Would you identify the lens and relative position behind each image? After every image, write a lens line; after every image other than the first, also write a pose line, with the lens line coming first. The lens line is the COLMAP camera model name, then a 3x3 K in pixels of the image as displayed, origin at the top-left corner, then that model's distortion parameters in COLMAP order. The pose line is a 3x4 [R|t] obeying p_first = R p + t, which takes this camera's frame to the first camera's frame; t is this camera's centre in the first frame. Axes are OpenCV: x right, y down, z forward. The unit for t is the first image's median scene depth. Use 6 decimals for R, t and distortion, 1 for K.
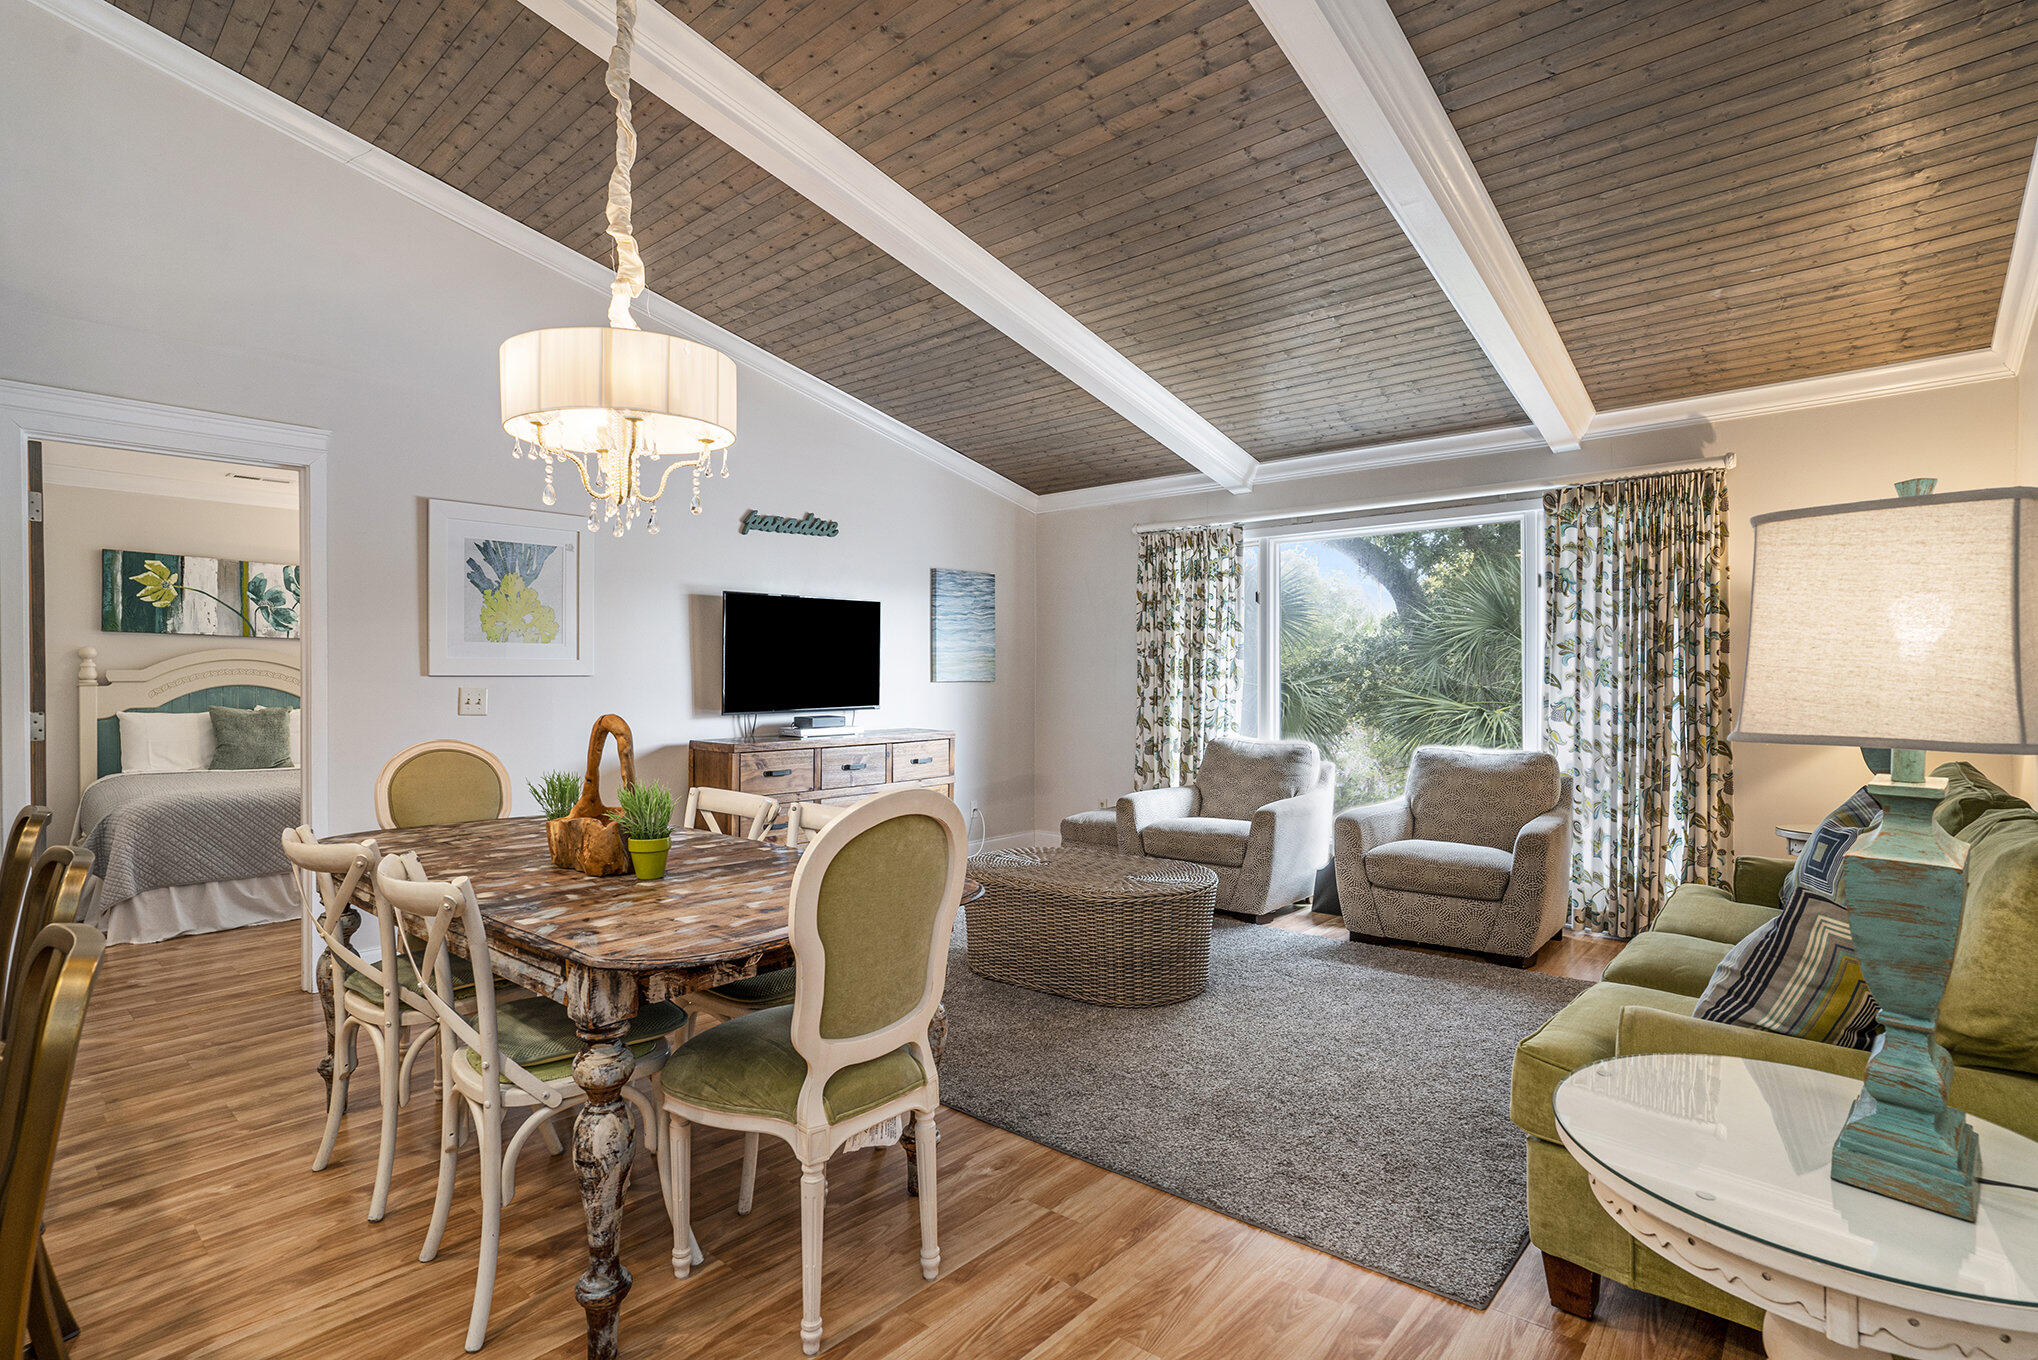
lens RADIAL K [[1016.9, 0, 1006.1], [0, 1016.9, 682.4], [0, 0, 1]] dist [-0.027752, 0.002795]
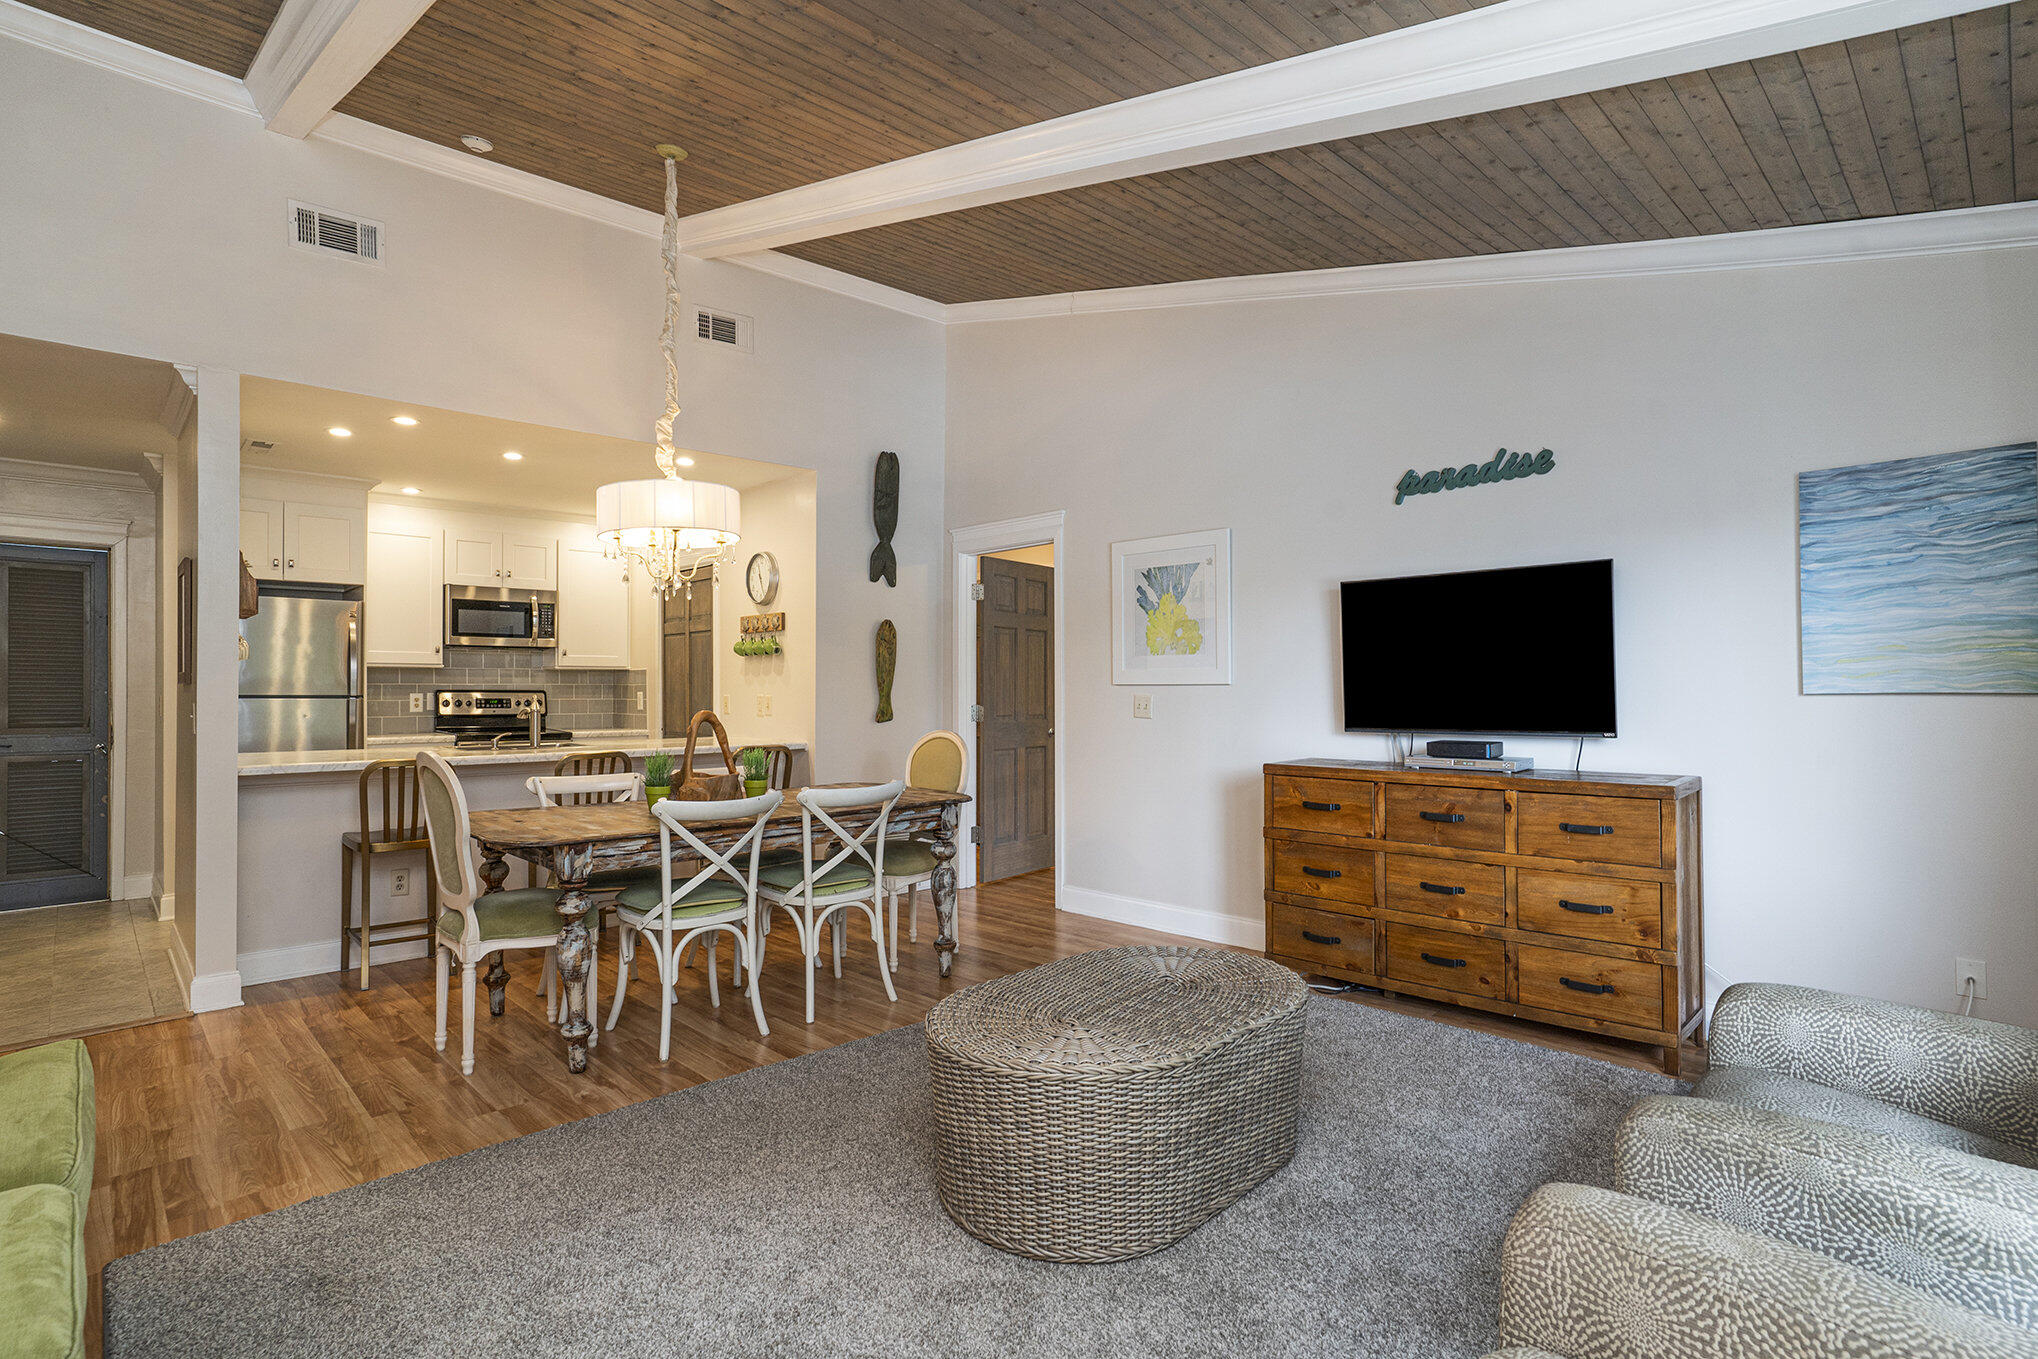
lens RADIAL K [[1016.9, 0, 1011.1], [0, 1016.9, 668.8], [0, 0, 1]] dist [-0.027752, 0.002795]
pose [[-0.077859, -0.017363, -0.996813, 0.806235], [-0.005927, 0.999839, -0.016953, -0.004047], [0.996947, 0.004588, -0.077949, 1.119222]]
